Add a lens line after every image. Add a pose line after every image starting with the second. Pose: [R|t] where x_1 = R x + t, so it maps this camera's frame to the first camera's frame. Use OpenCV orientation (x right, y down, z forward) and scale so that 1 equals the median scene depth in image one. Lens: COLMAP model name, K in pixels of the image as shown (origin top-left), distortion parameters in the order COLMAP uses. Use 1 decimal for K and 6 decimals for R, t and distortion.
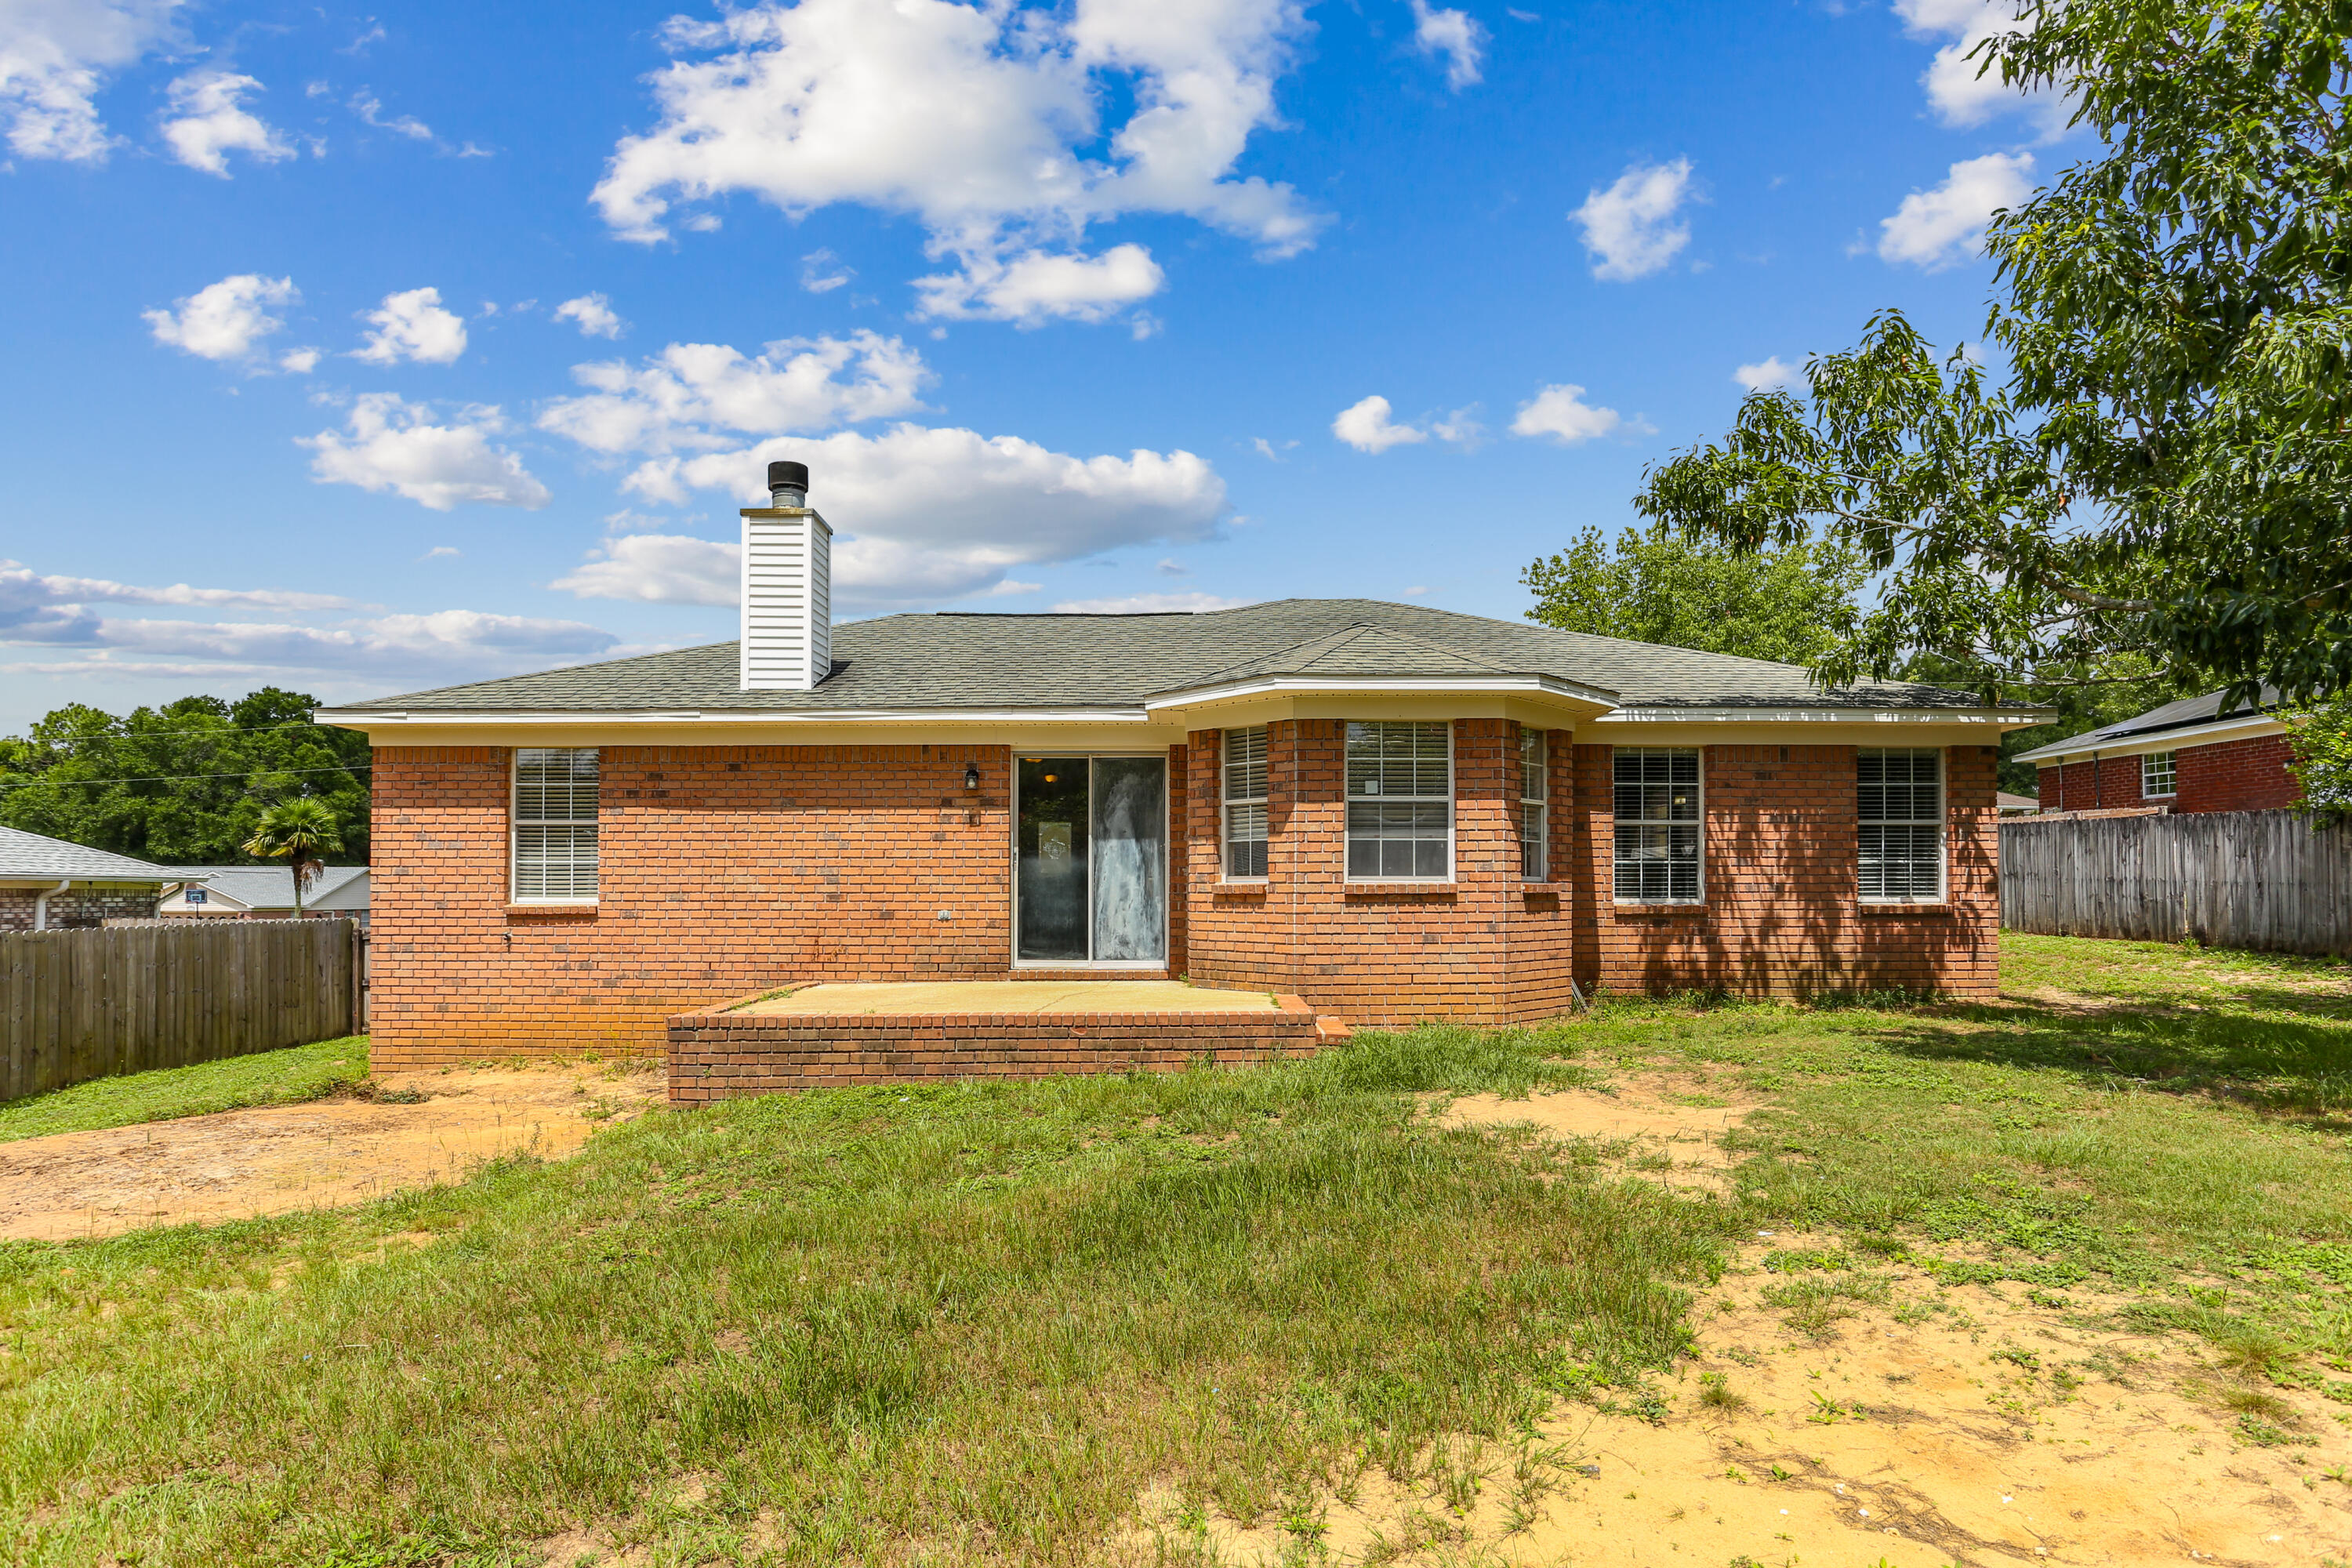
lens RADIAL K [[1228.4, 0, 1175.3], [0, 1228.4, 886.1], [0, 0, 1]] dist [-0.025371, -0.000002]
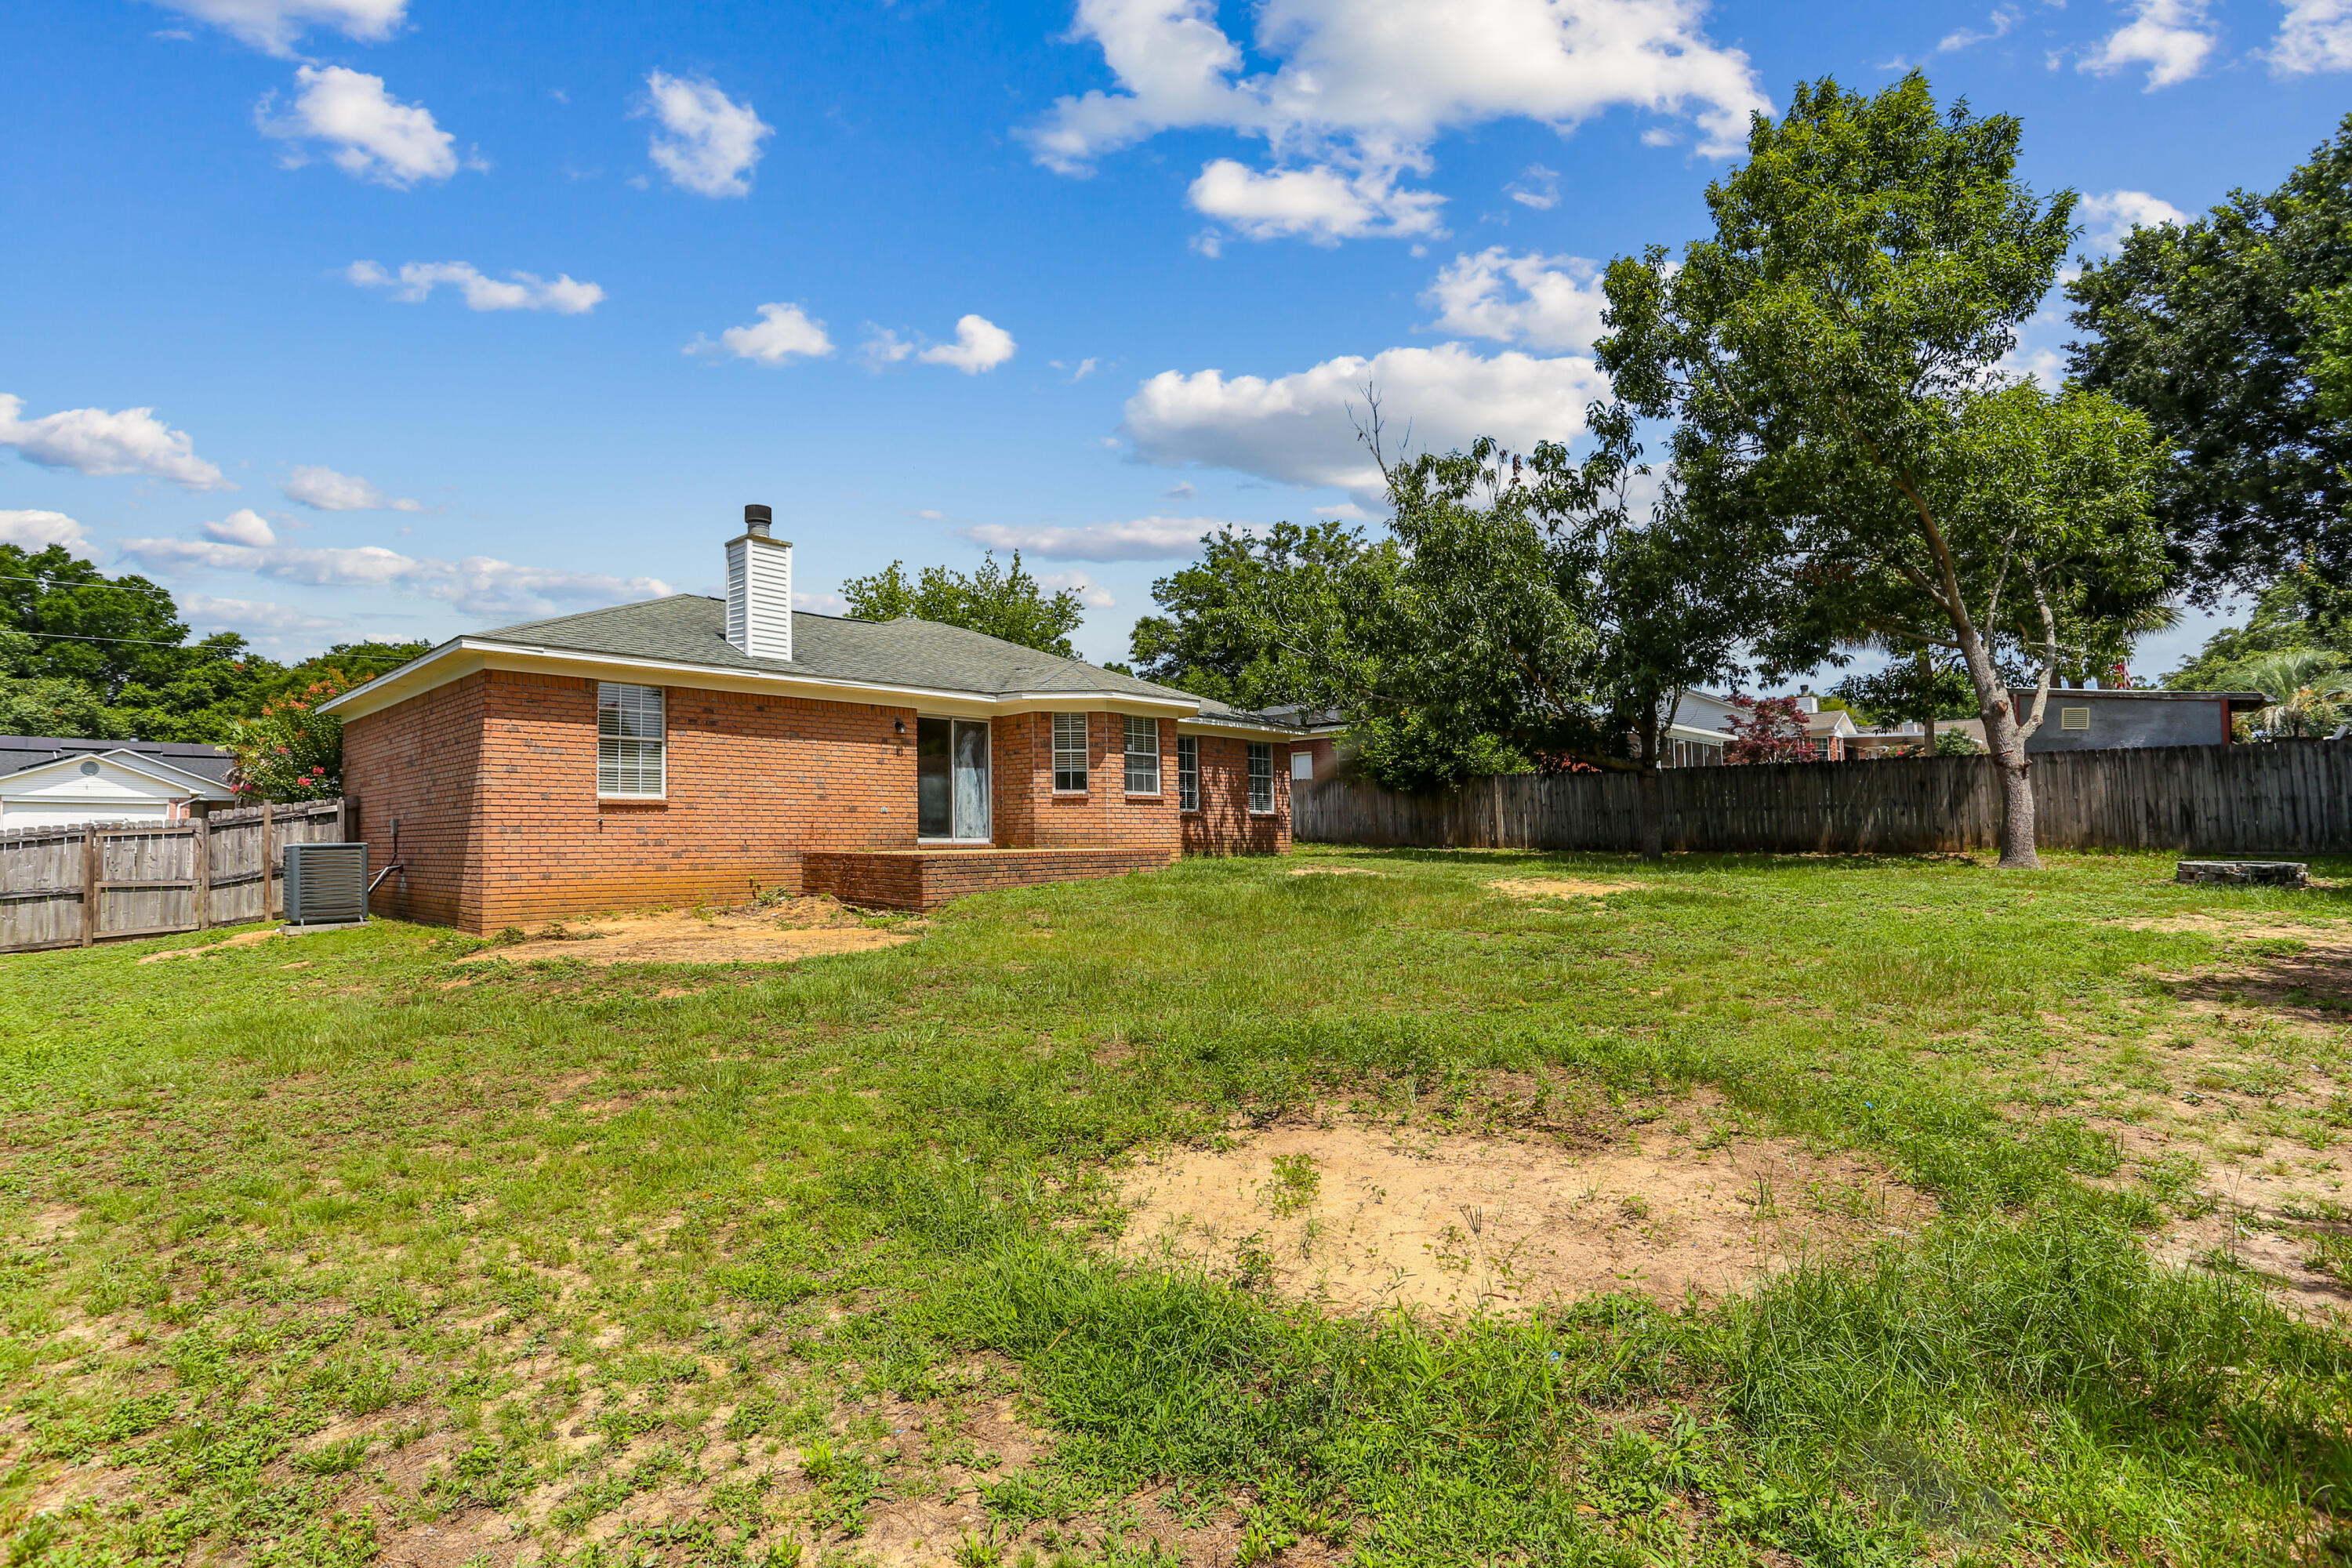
lens RADIAL K [[1157.0, 0, 1167.0], [0, 1157.0, 783.1], [0, 0, 1]] dist [-0.075079, 0.029713]
pose [[0.672353, 0.032341, 0.739524, -1.059116], [0.001585, 0.998980, -0.045129, 0.057192], [-0.740229, 0.031514, 0.671616, -0.299792]]
